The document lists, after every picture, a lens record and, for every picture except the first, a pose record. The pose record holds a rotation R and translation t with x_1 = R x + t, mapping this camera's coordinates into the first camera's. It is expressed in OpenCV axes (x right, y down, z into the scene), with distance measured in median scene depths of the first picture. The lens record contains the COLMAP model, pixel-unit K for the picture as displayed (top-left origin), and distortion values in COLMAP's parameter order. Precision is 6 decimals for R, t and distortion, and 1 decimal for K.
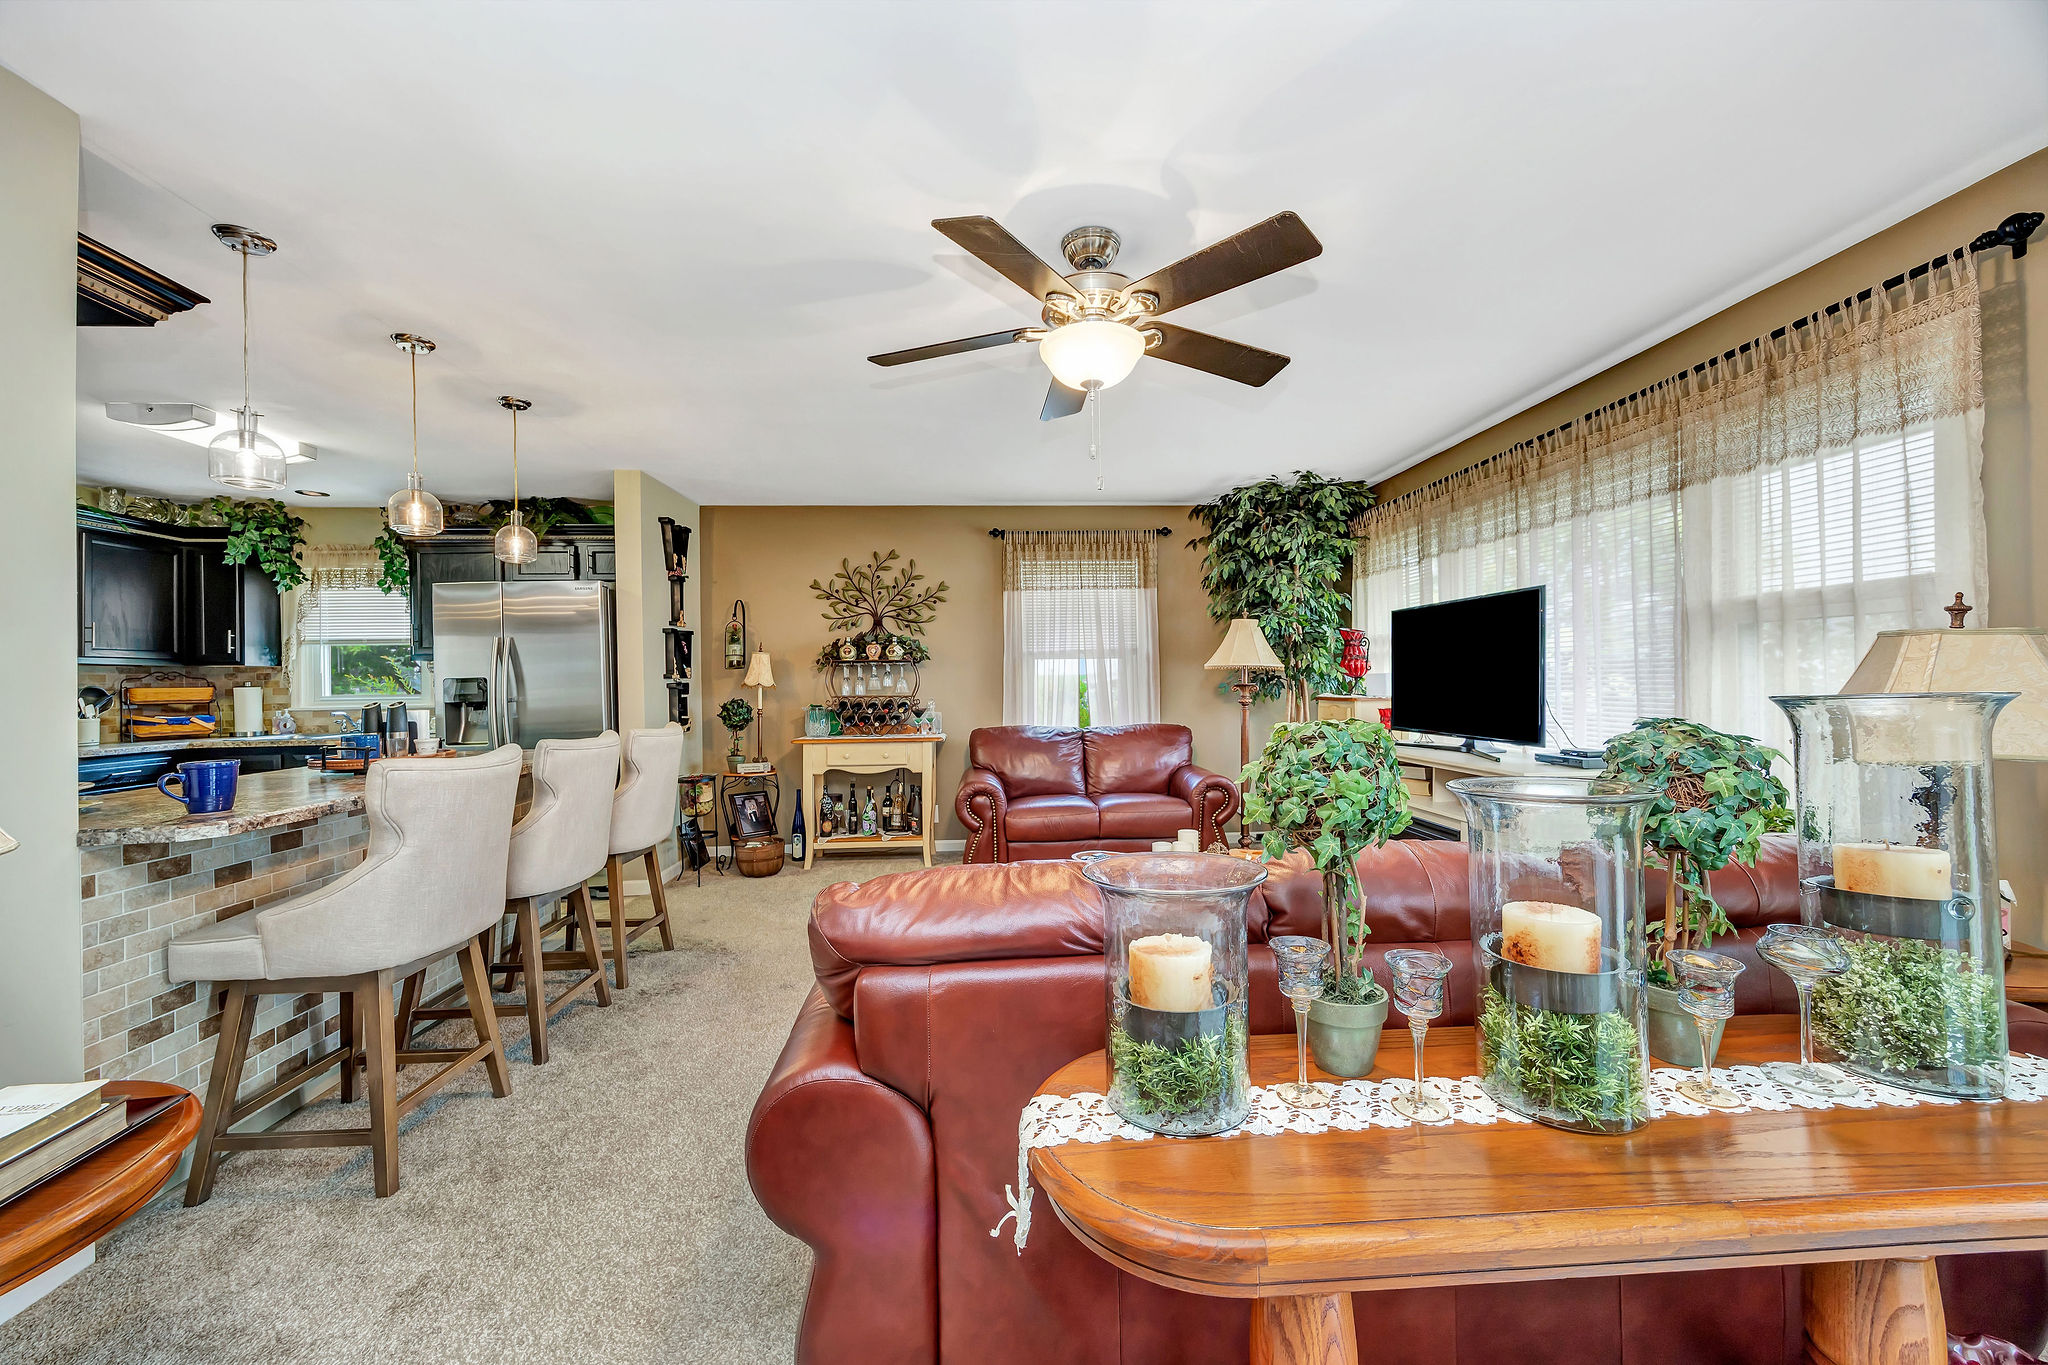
lens RADIAL K [[791.0, 0, 1031.8], [0, 791.0, 677.5], [0, 0, 1]] dist [-0.000786, -0.001190]
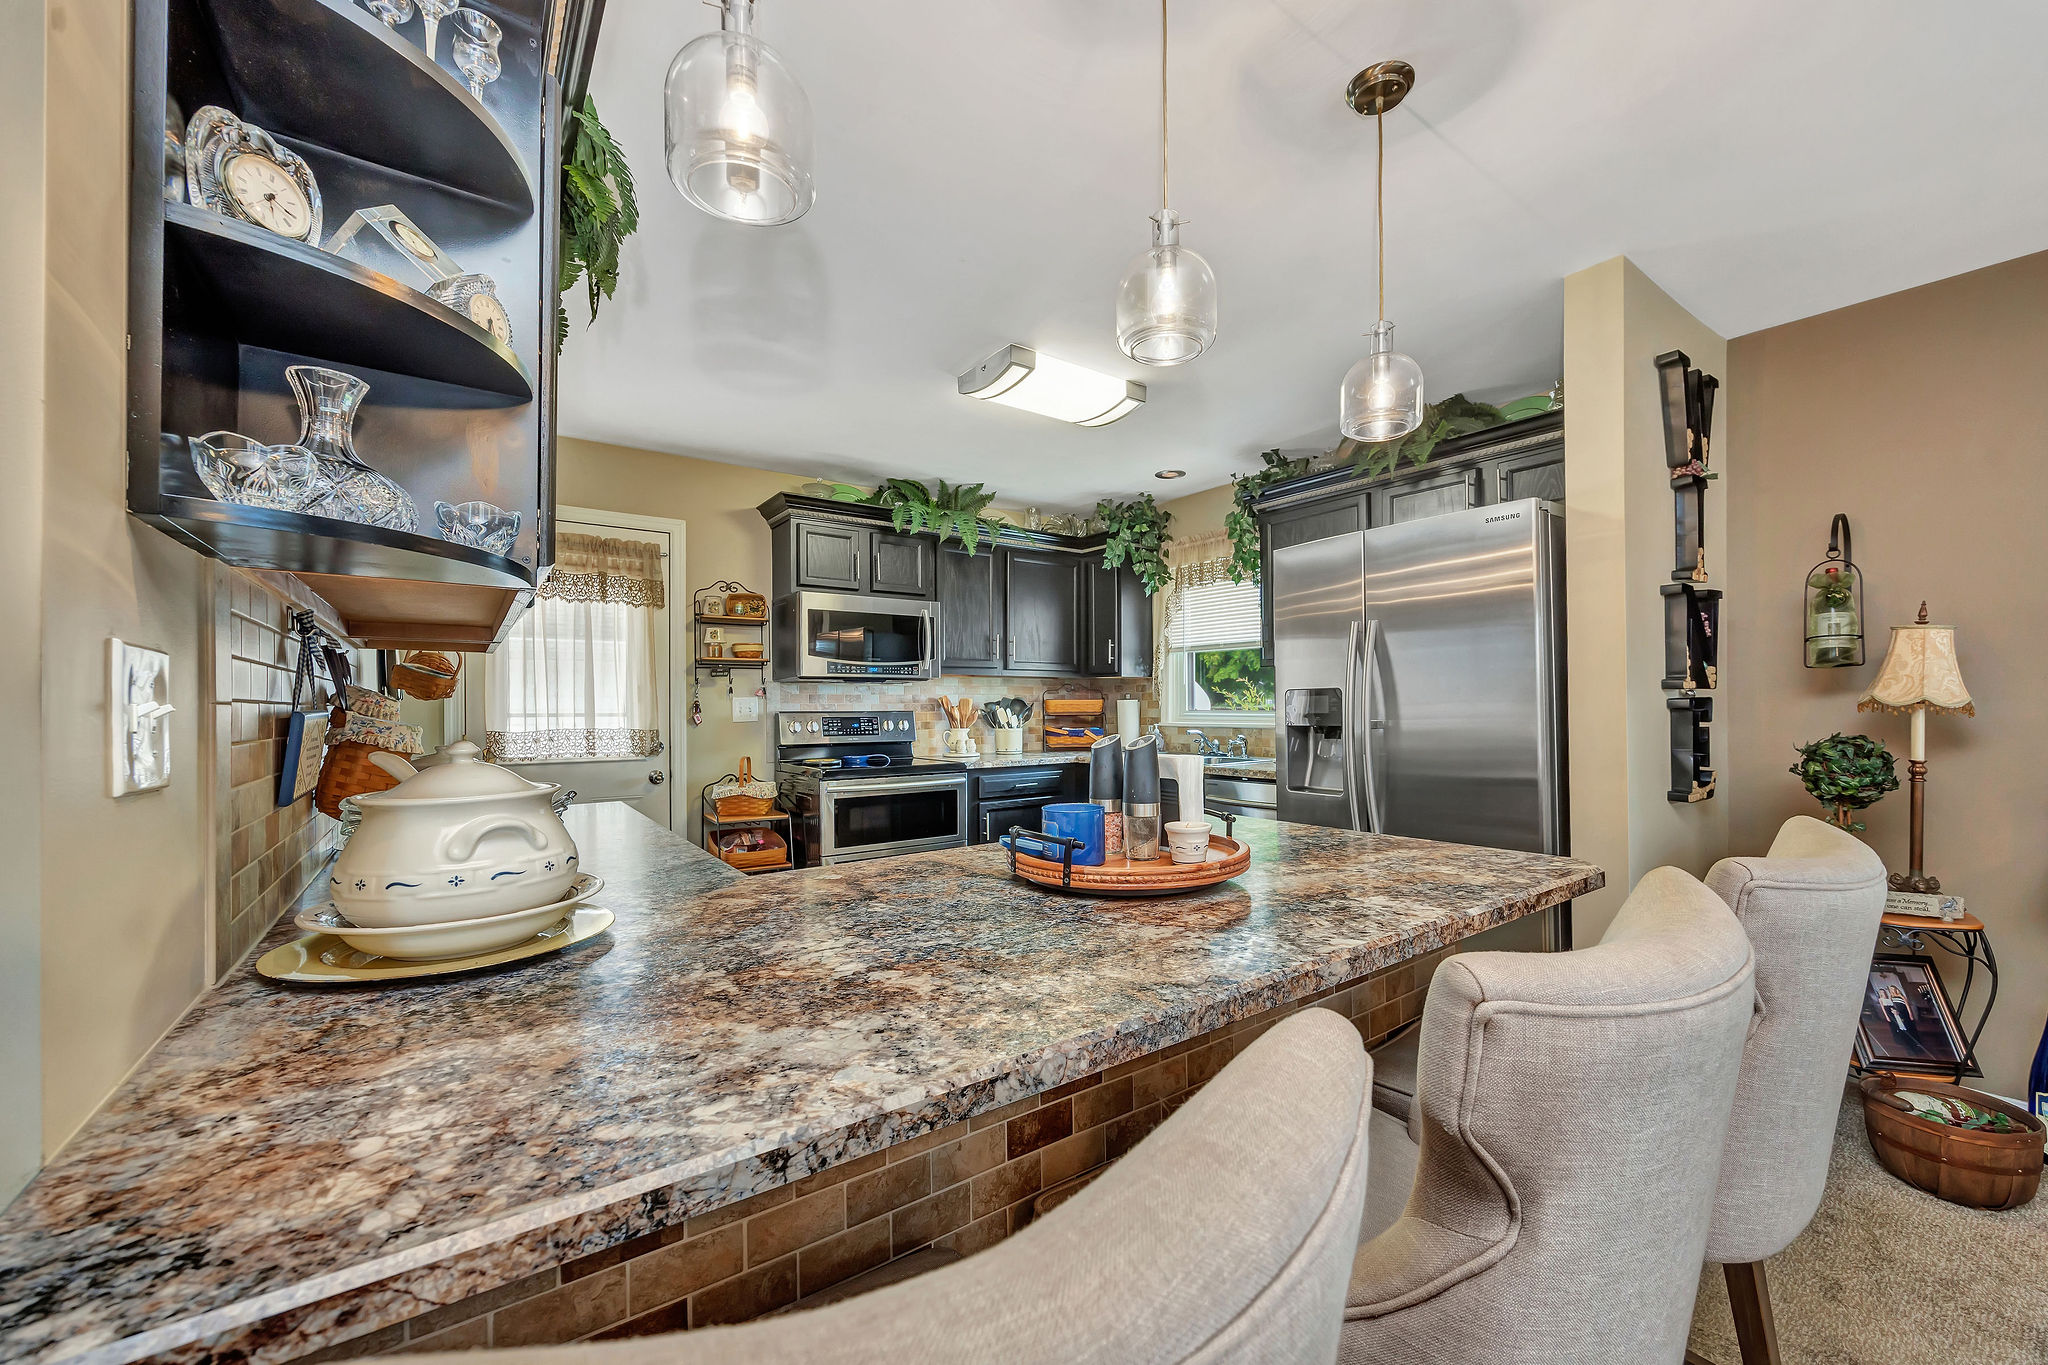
lens RADIAL K [[791.0, 0, 1032.3], [0, 791.0, 704.1], [0, 0, 1]] dist [-0.000786, -0.001190]
pose [[0.534813, 0.013662, -0.844860, -0.255169], [-0.000057, 0.999870, 0.016132, 0.002634], [0.844970, -0.008579, 0.534744, 0.402488]]
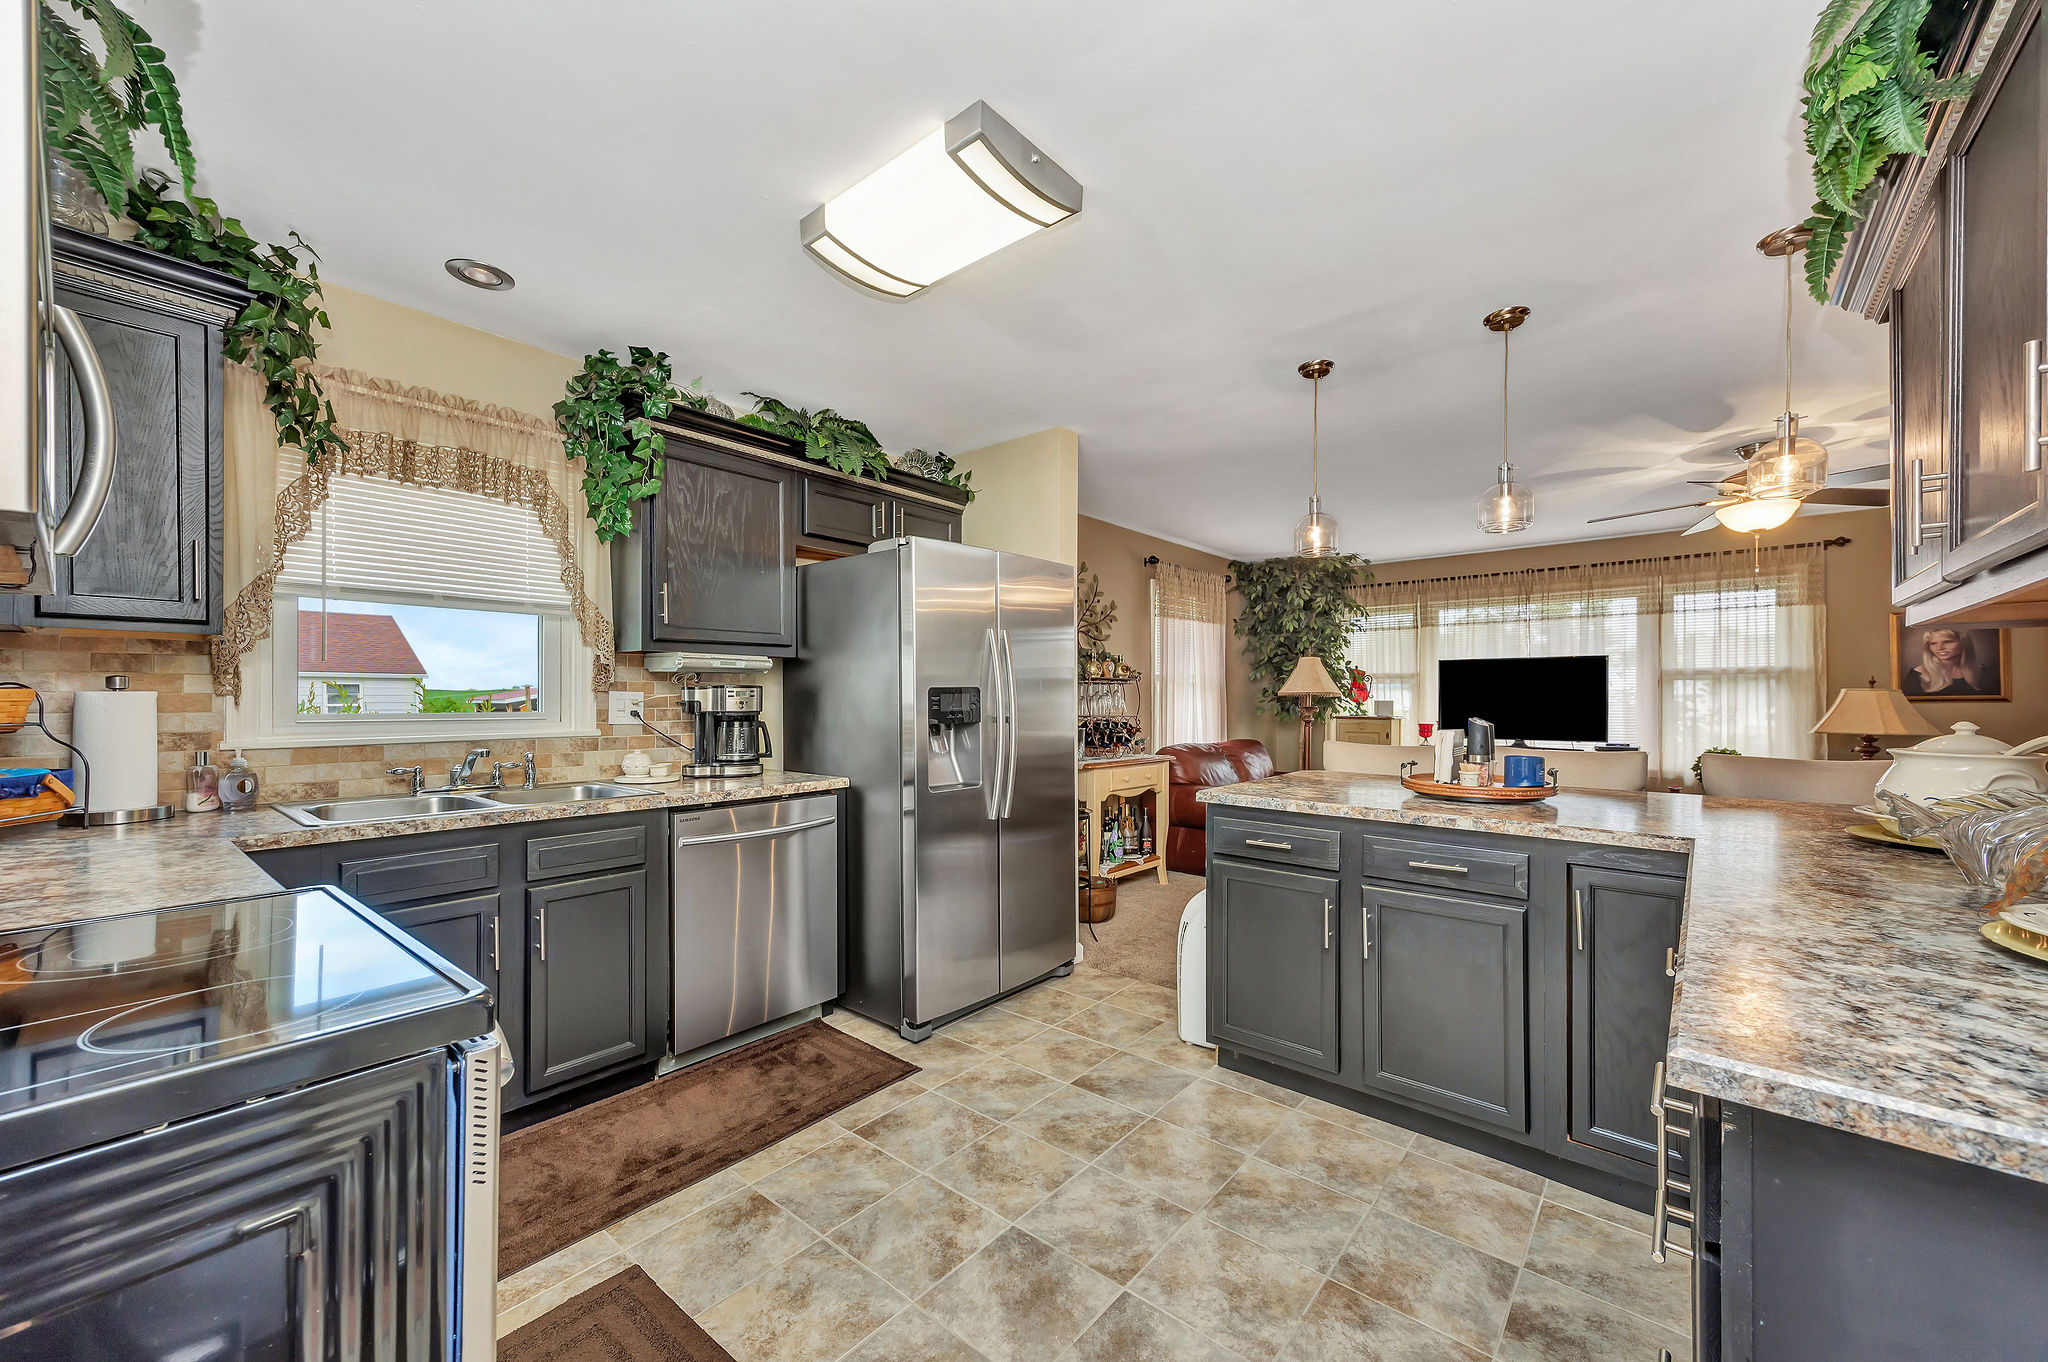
lens RADIAL K [[791.0, 0, 1034.6], [0, 791.0, 694.9], [0, 0, 1]] dist [-0.000786, -0.001190]
pose [[0.690624, 0.019866, 0.722941, -0.999037], [-0.012893, 0.999802, -0.015157, 0.014820], [-0.723099, 0.001147, 0.690744, 0.430727]]
